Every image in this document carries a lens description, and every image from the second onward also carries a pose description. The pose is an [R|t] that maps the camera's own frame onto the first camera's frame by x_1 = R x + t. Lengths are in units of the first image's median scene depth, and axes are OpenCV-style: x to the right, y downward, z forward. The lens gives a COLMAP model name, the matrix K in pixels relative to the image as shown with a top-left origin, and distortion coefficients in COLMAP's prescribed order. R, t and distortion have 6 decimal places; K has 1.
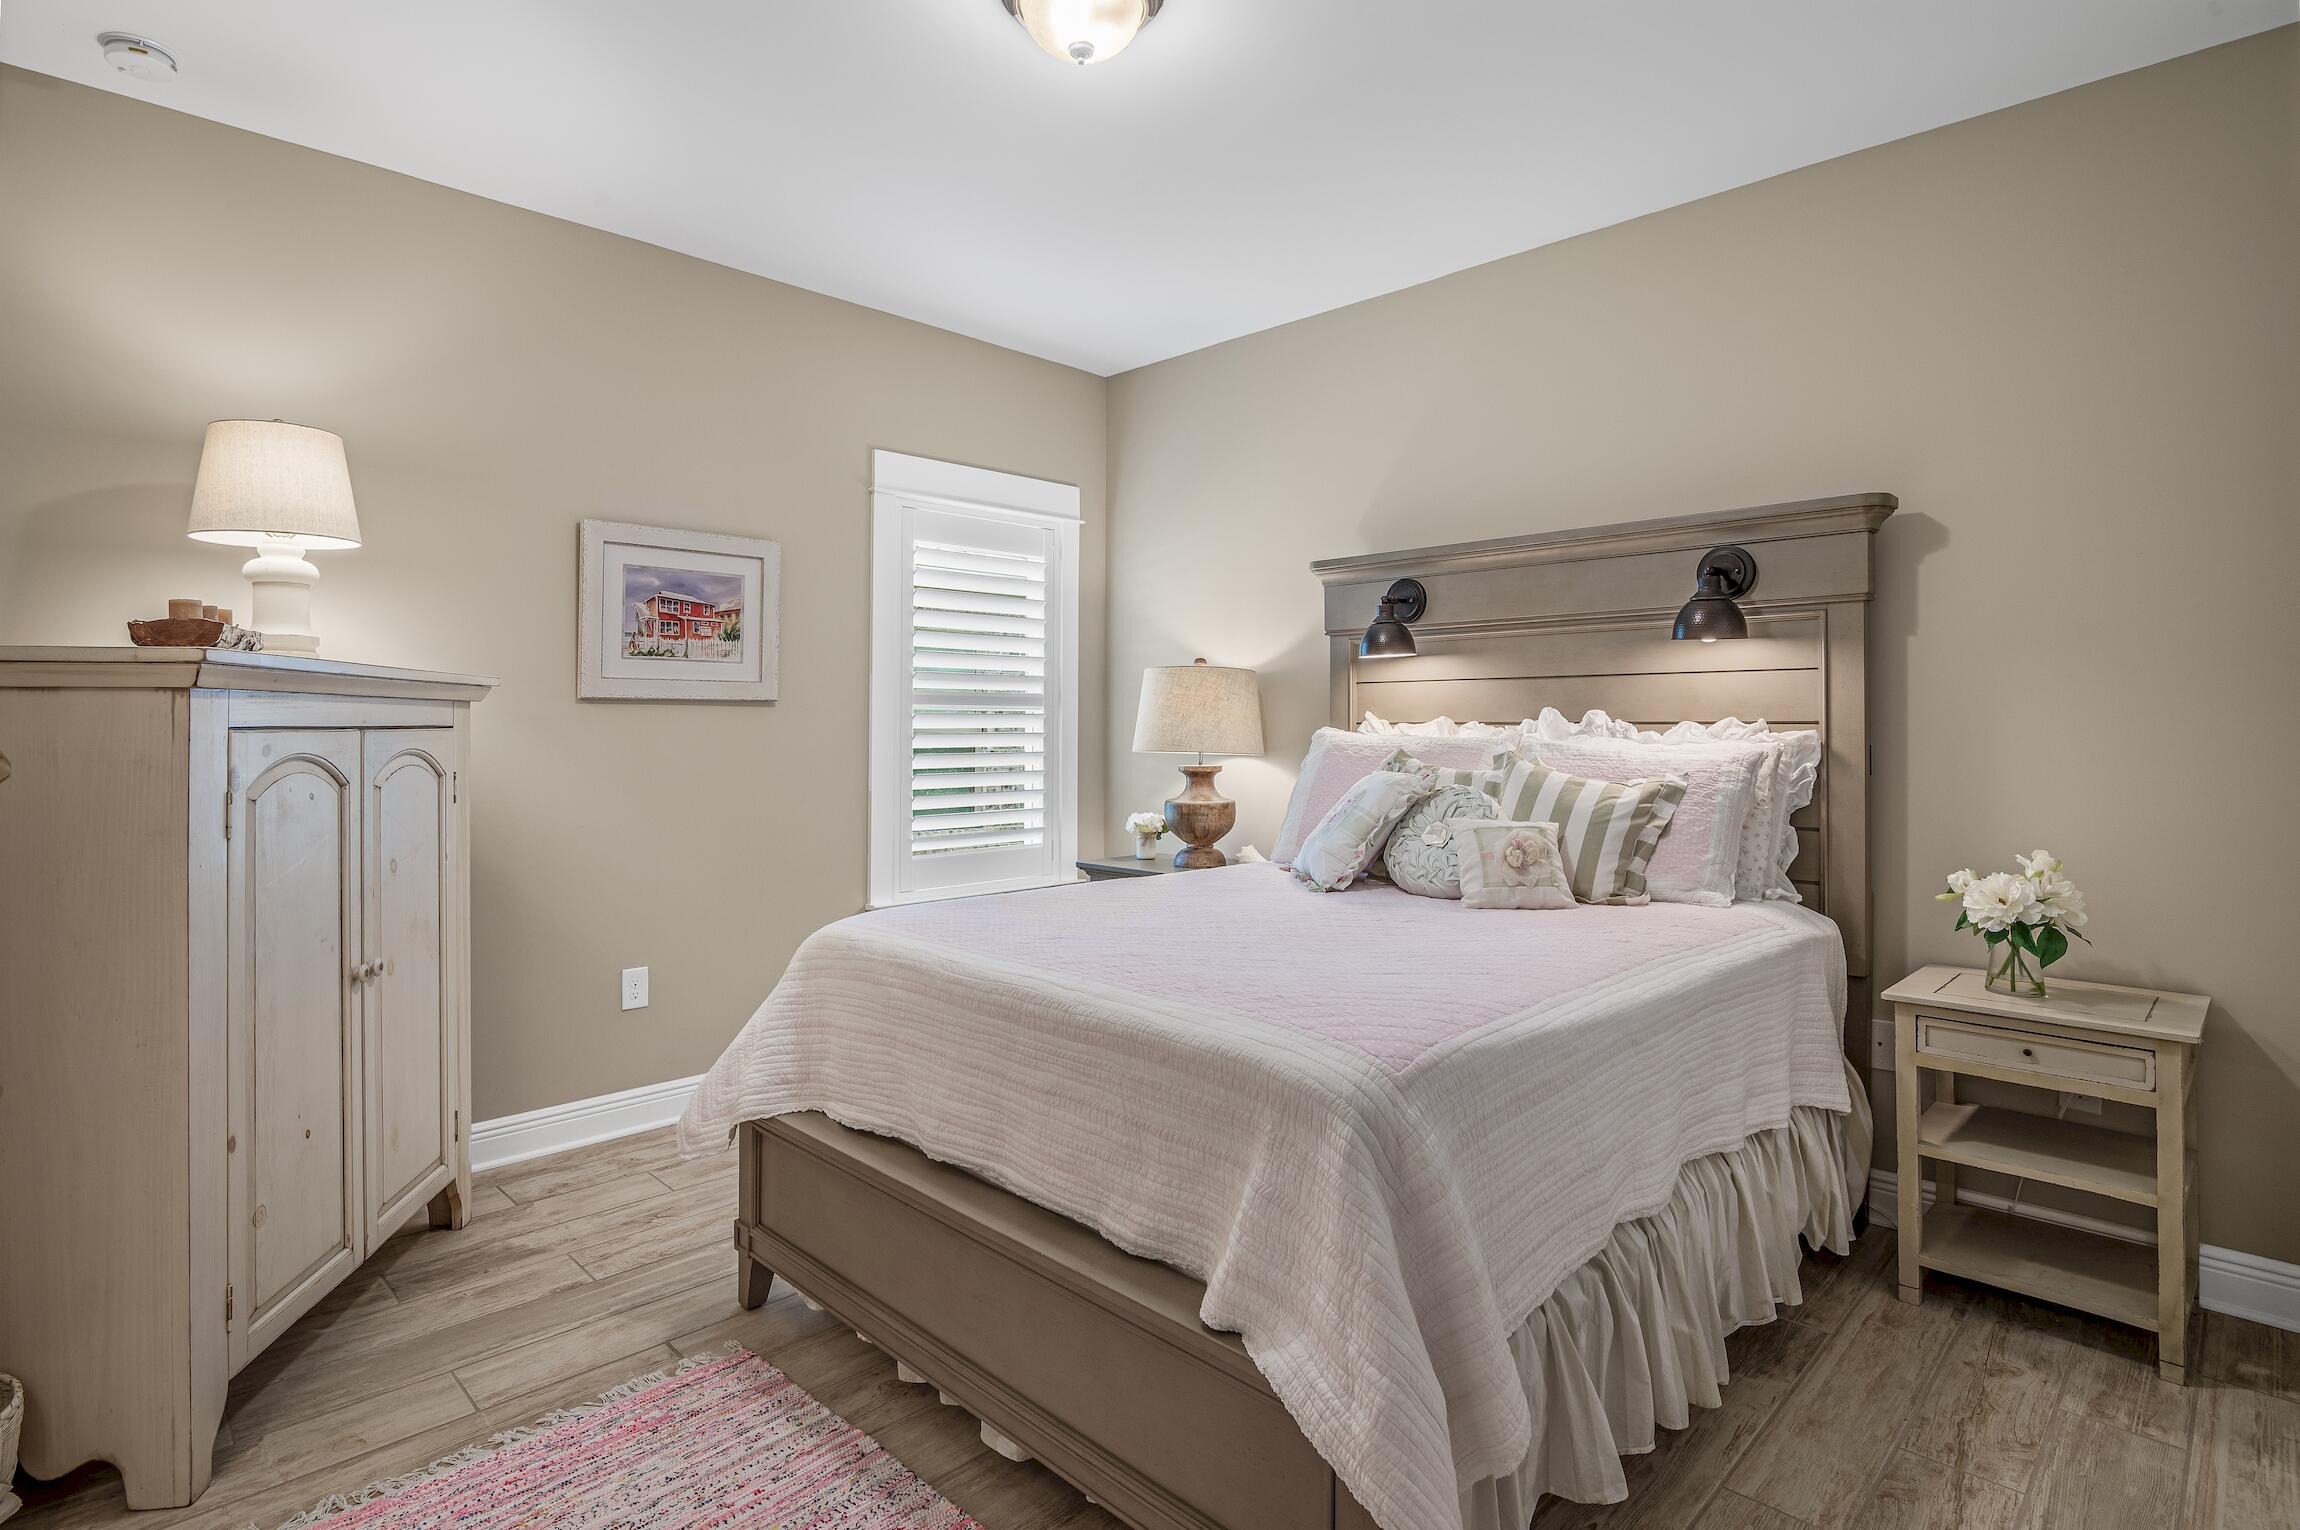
lens RADIAL K [[1153.9, 0, 1151.7], [0, 1153.9, 743.3], [0, 0, 1]] dist [-0.014329, 0.000494]
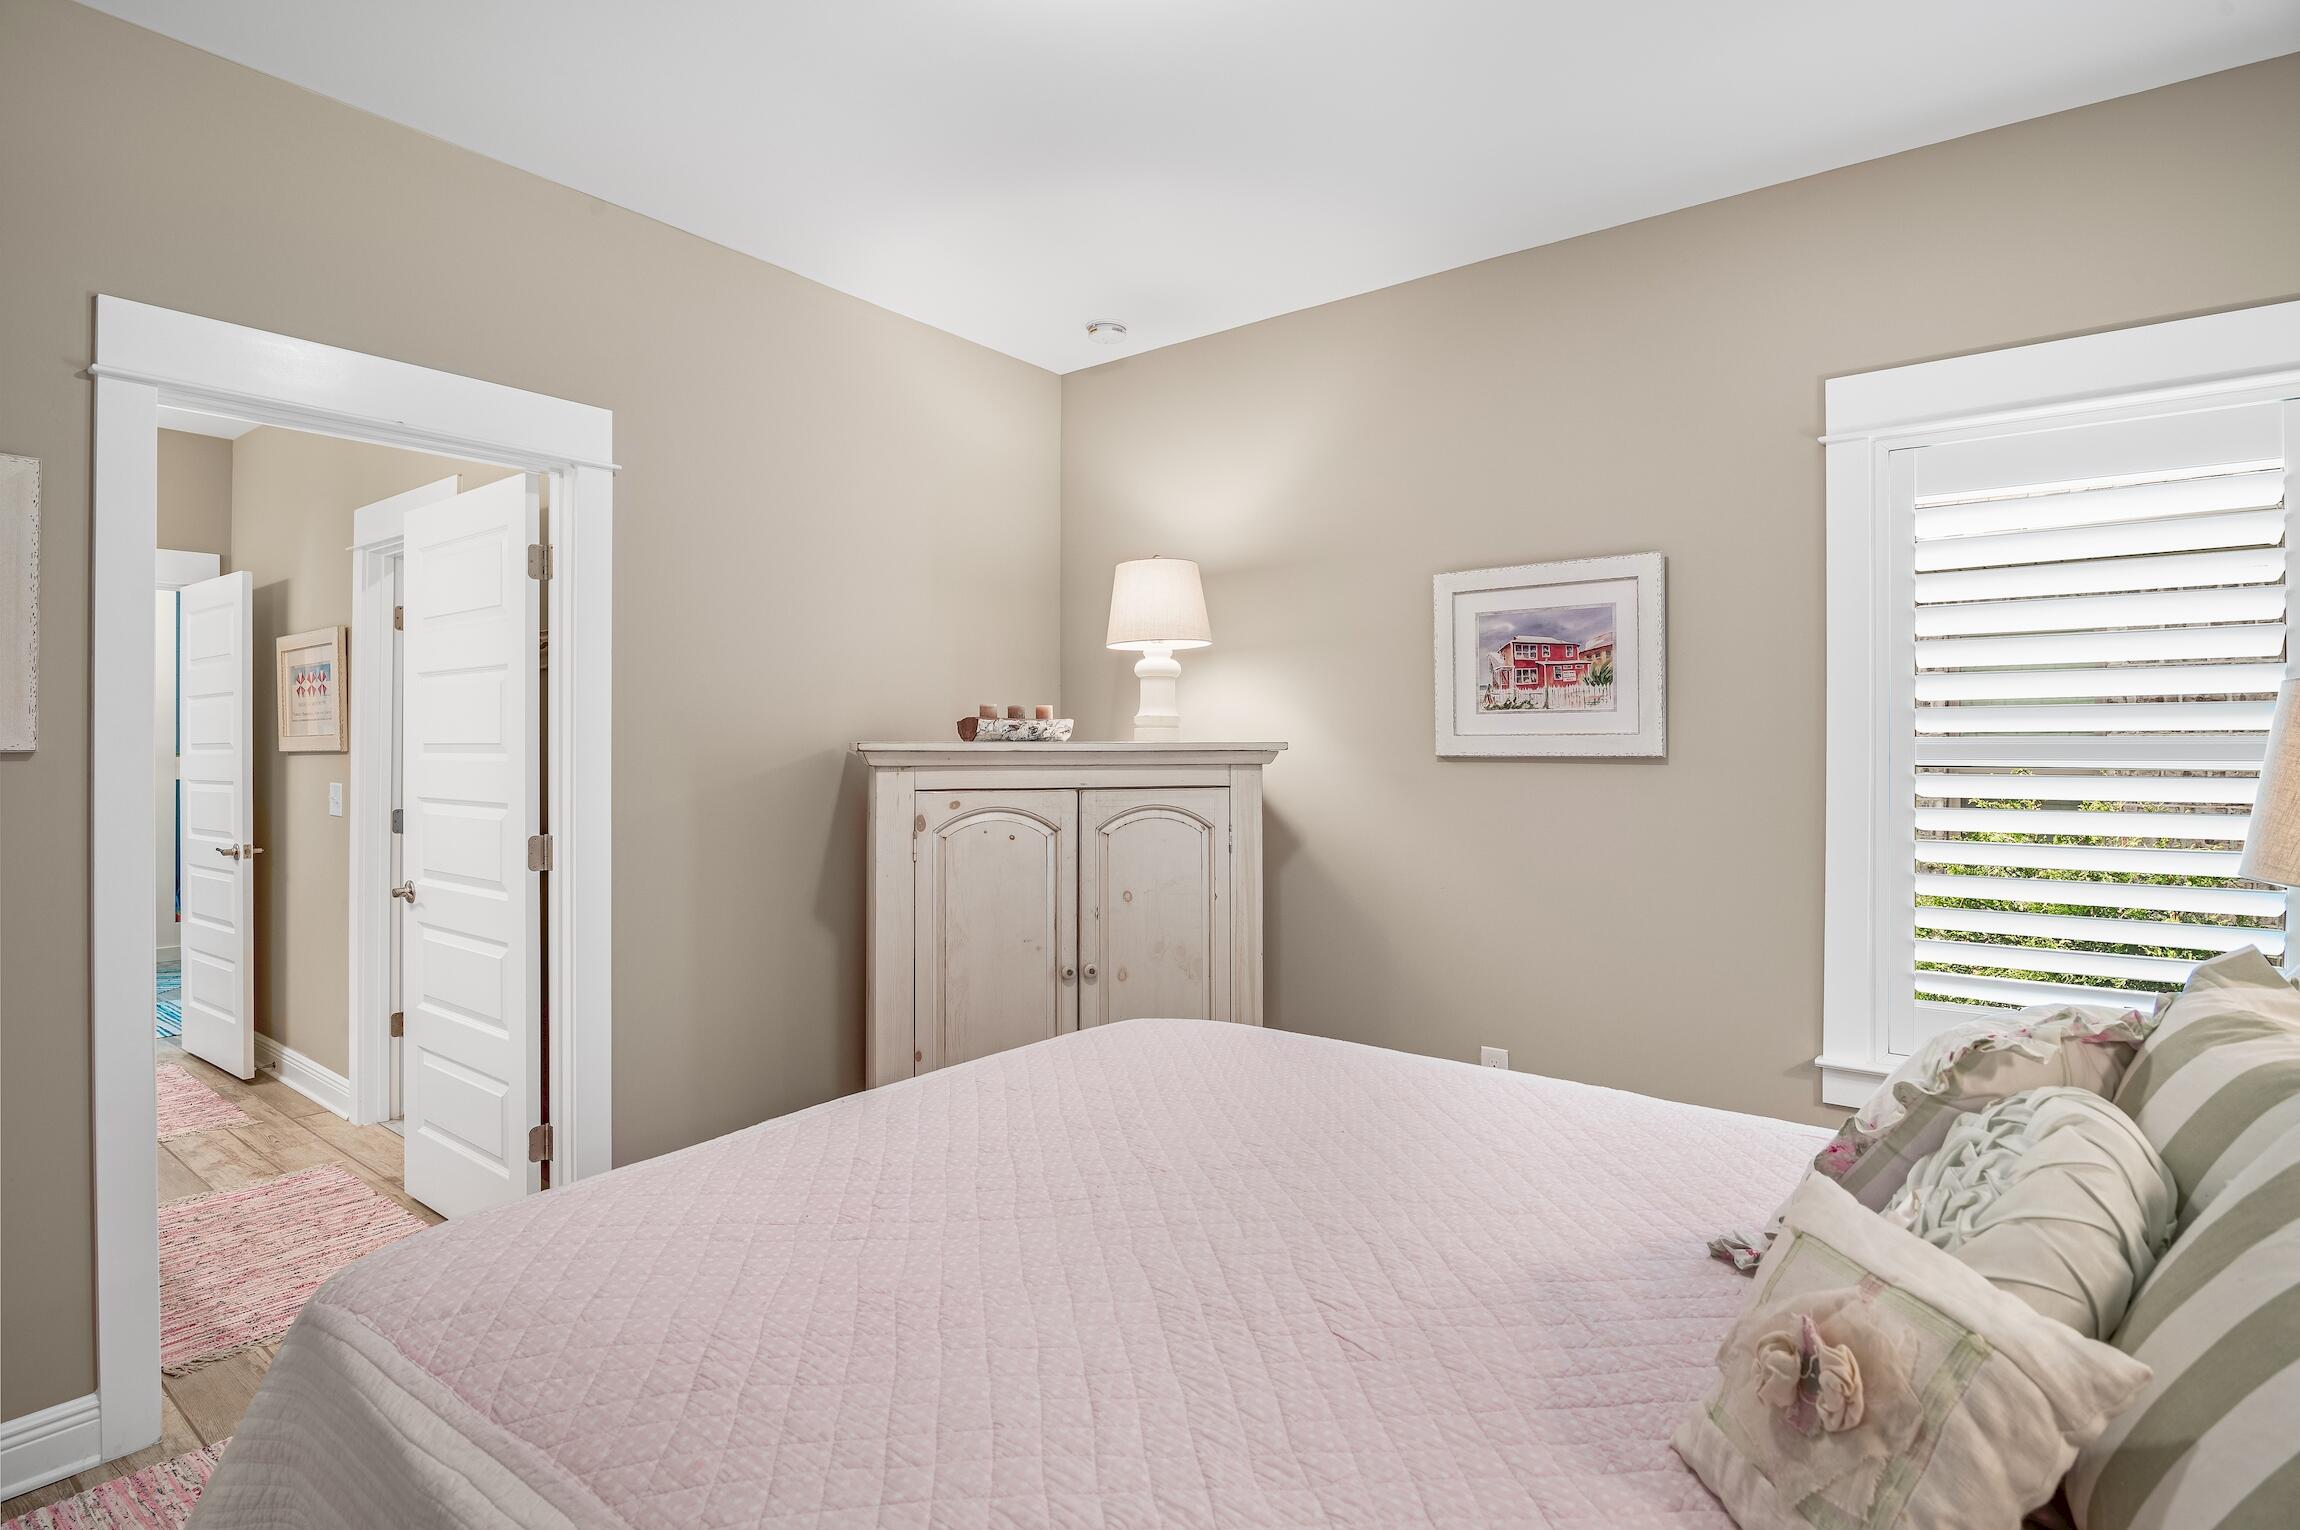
lens RADIAL K [[1153.9, 0, 1151.6], [0, 1153.9, 757.1], [0, 0, 1]] dist [-0.014329, 0.000494]
pose [[0.120435, 0.003421, -0.992715, 0.431985], [-0.013210, 0.999911, 0.001843, -0.035768], [0.992633, 0.012892, 0.120470, 0.608167]]
